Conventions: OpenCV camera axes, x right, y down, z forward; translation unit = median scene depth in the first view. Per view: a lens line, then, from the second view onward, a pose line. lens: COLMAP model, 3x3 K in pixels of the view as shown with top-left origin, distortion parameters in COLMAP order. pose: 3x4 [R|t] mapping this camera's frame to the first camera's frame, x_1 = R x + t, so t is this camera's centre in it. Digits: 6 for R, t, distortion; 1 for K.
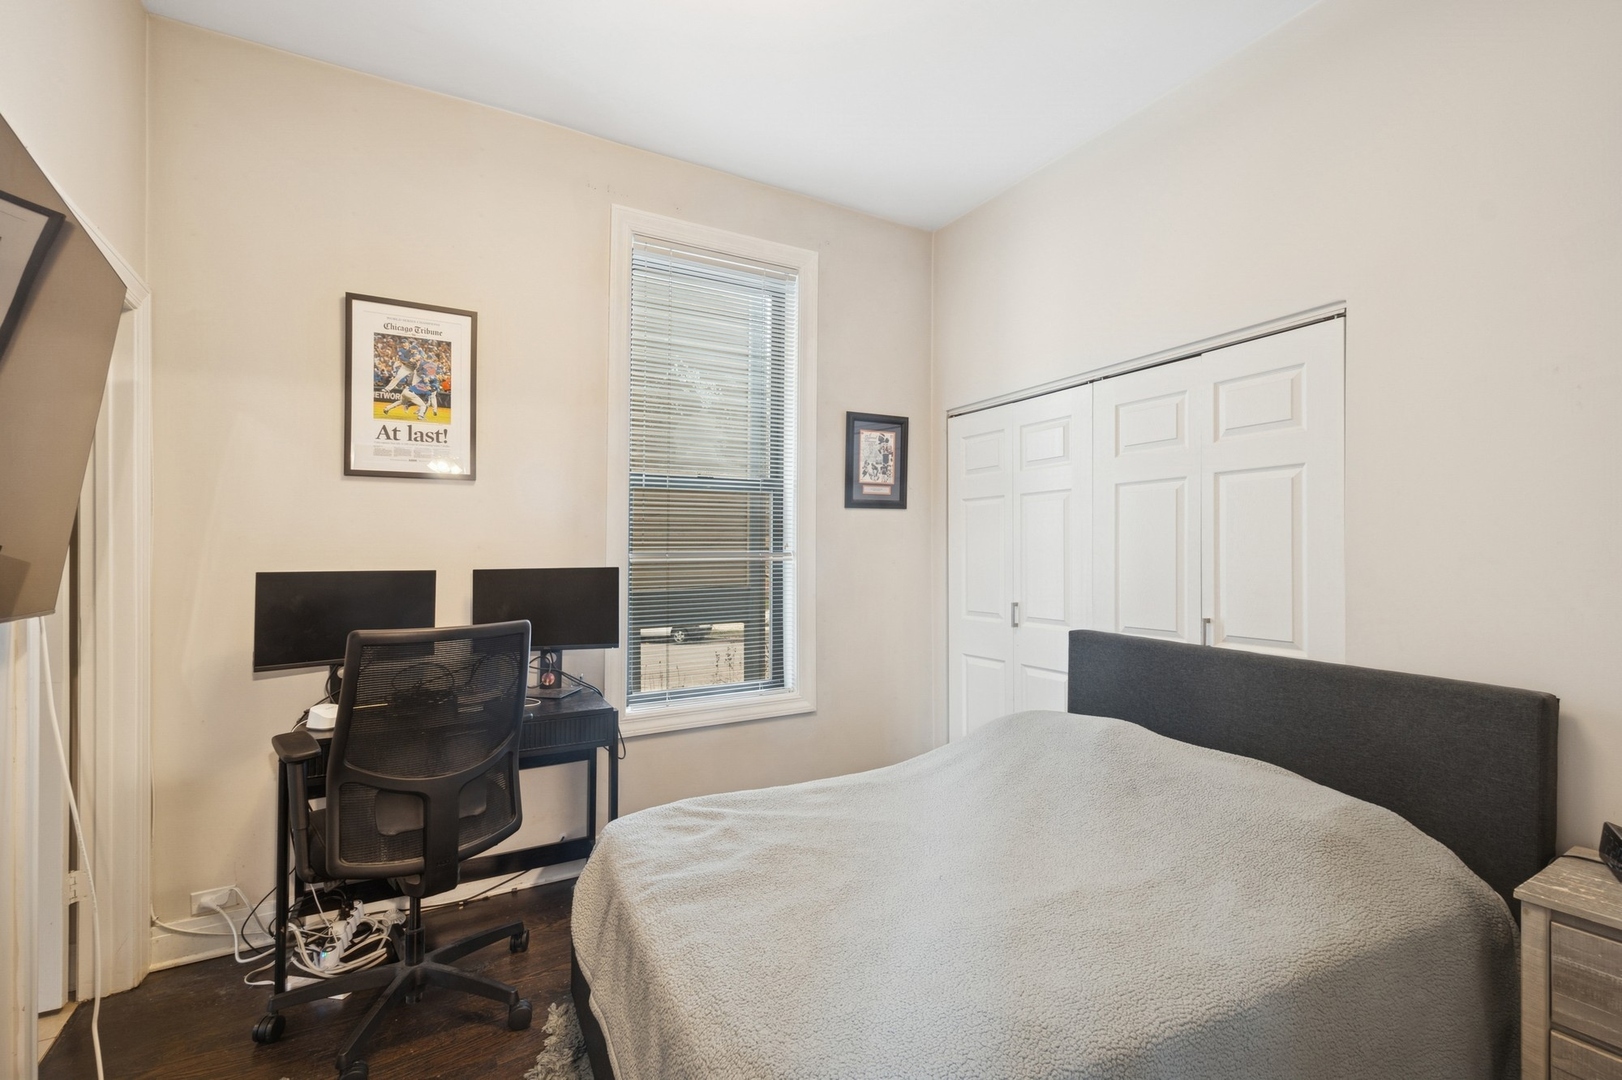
lens RADIAL K [[723.1, 0, 783.5], [0, 723.1, 557.4], [0, 0, 1]] dist [0.025110, -0.008019]
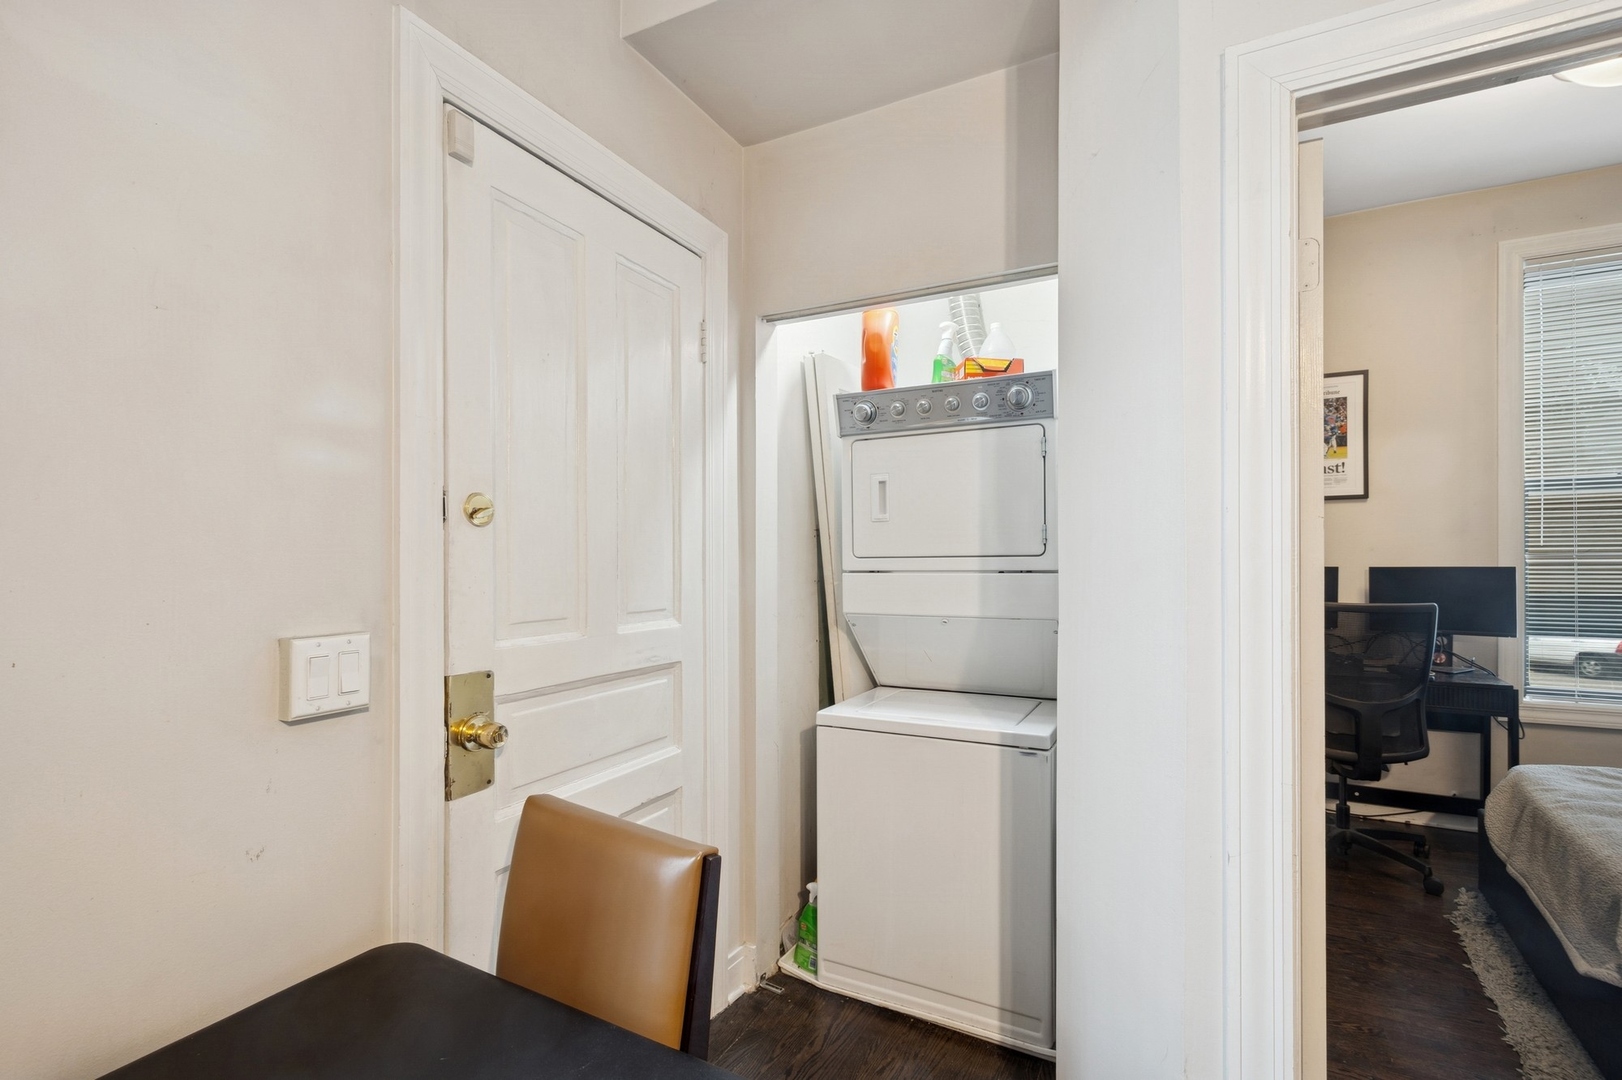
lens RADIAL K [[705.4, 0, 835.3], [0, 705.4, 546.3], [0, 0, 1]] dist [-0.014473, 0.000191]
pose [[0.566404, -0.012601, -0.824031, 0.068718], [-0.001327, 0.999868, -0.016202, 0.001937], [0.824126, 0.010270, 0.566313, -0.507176]]
